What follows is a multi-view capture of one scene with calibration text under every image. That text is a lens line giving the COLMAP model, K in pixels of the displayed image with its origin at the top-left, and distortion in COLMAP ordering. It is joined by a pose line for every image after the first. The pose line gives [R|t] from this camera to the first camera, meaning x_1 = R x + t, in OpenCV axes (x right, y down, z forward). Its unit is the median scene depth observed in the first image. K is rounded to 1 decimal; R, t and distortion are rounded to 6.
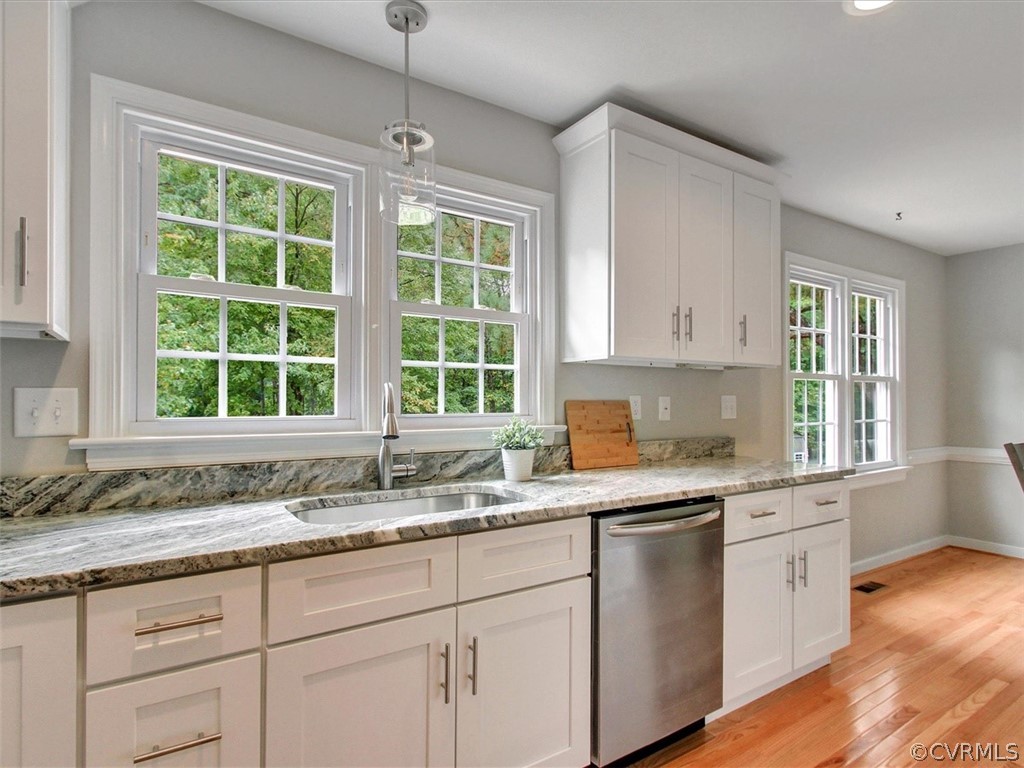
lens RADIAL K [[545.6, 0, 513.3], [0, 545.6, 400.4], [0, 0, 1]] dist [0.010504, -0.002068]
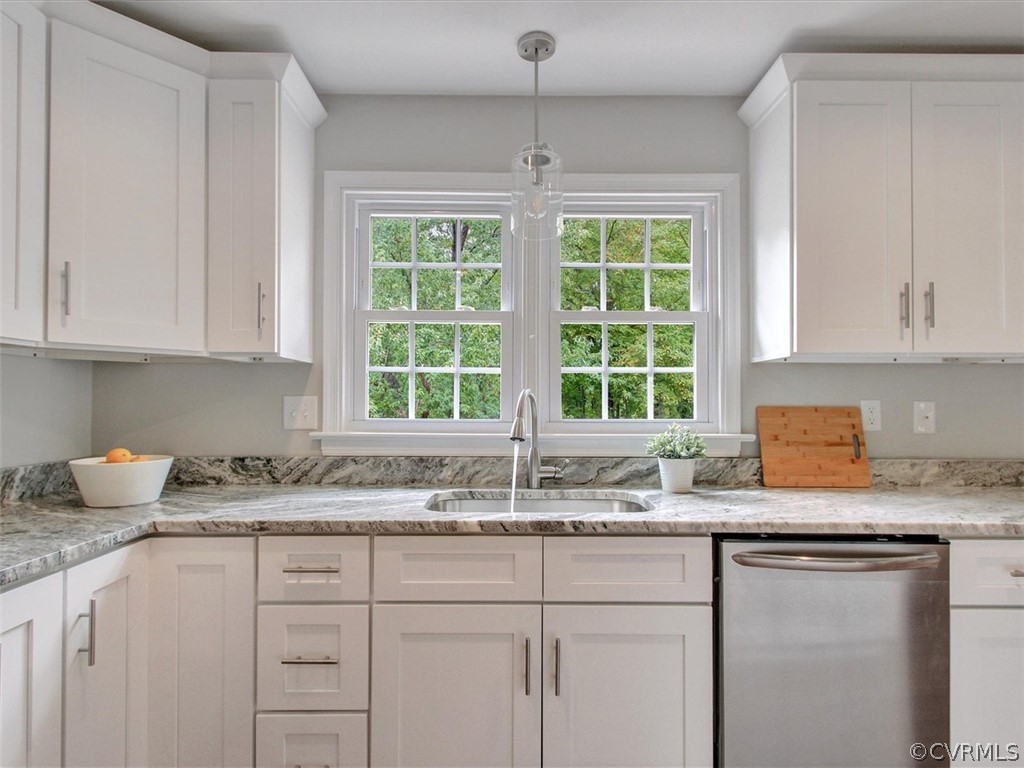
lens RADIAL K [[545.6, 0, 513.3], [0, 545.6, 400.4], [0, 0, 1]] dist [0.010504, -0.002068]
pose [[0.842044, -0.002405, -0.539404, 0.338150], [-0.002908, 0.999955, -0.008998, -0.000124], [0.539402, 0.009146, 0.841999, 0.079902]]
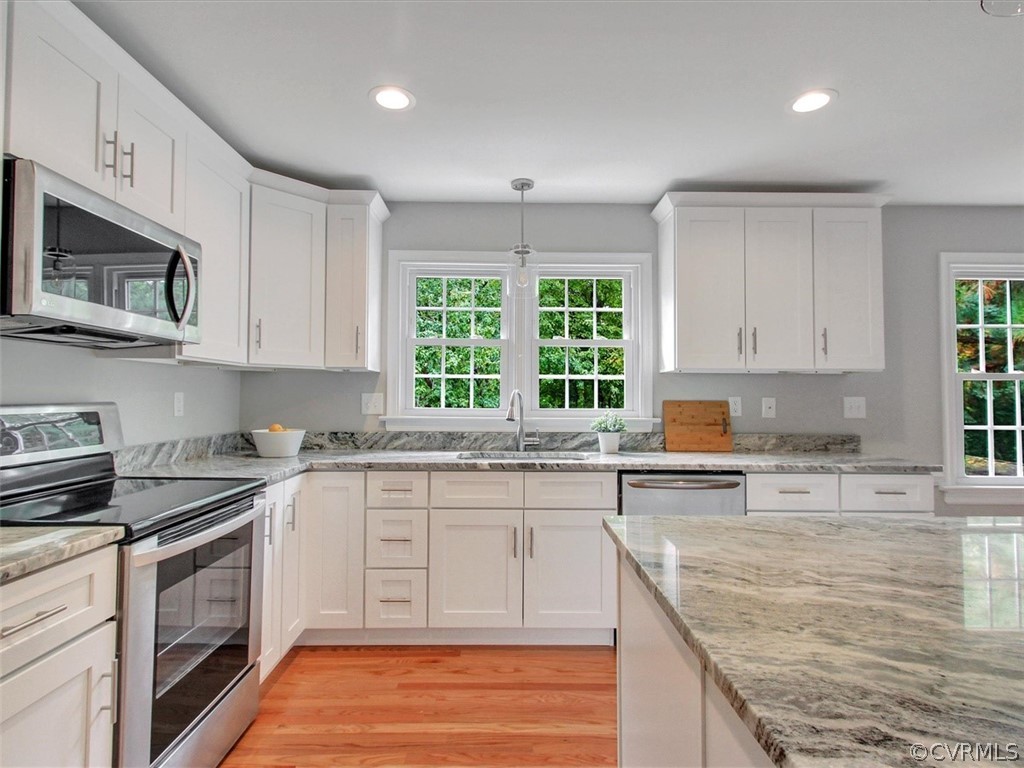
lens RADIAL K [[538.1, 0, 515.2], [0, 538.1, 389.8], [0, 0, 1]] dist [-0.001010, -0.000350]
pose [[0.848263, -0.004983, -0.529552, 0.703101], [-0.005516, 0.999818, -0.018244, 0.000183], [0.529547, 0.018396, 0.848081, -0.484281]]
